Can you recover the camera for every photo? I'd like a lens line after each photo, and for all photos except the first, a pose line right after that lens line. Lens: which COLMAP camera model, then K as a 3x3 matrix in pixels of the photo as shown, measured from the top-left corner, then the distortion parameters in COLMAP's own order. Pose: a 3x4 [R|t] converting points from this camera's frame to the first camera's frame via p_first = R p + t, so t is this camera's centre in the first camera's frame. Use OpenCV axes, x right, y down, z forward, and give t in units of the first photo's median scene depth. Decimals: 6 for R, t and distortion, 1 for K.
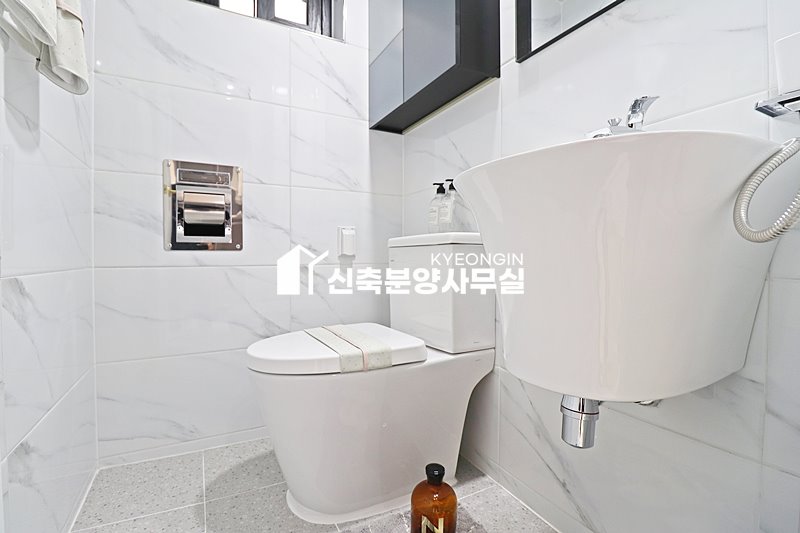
lens RADIAL K [[367.1, 0, 397.6], [0, 367.1, 262.3], [0, 0, 1]] dist [-0.002861, -0.013066]
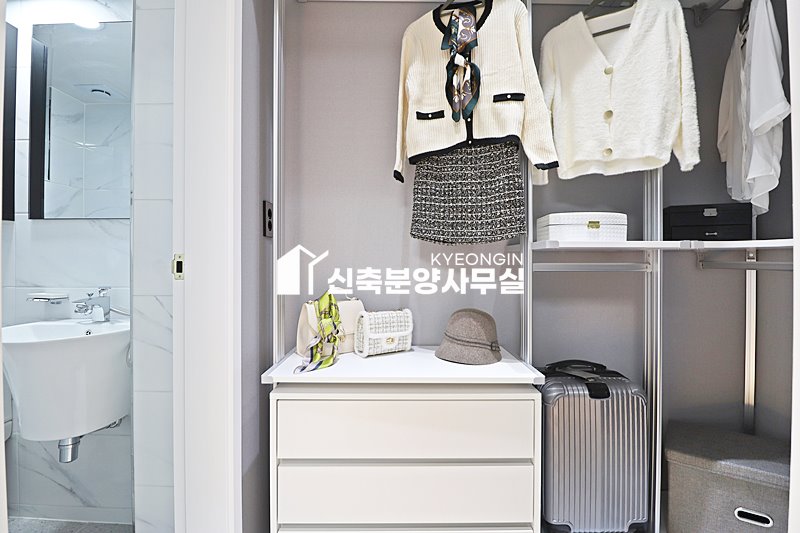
lens RADIAL K [[370.6, 0, 396.2], [0, 370.6, 260.6], [0, 0, 1]] dist [-0.005166, -0.011341]
pose [[0.470011, 0.001844, 0.882658, -0.269338], [0.010925, 0.999909, -0.007907, -0.360145], [-0.882593, 0.013359, 0.469949, -0.974280]]
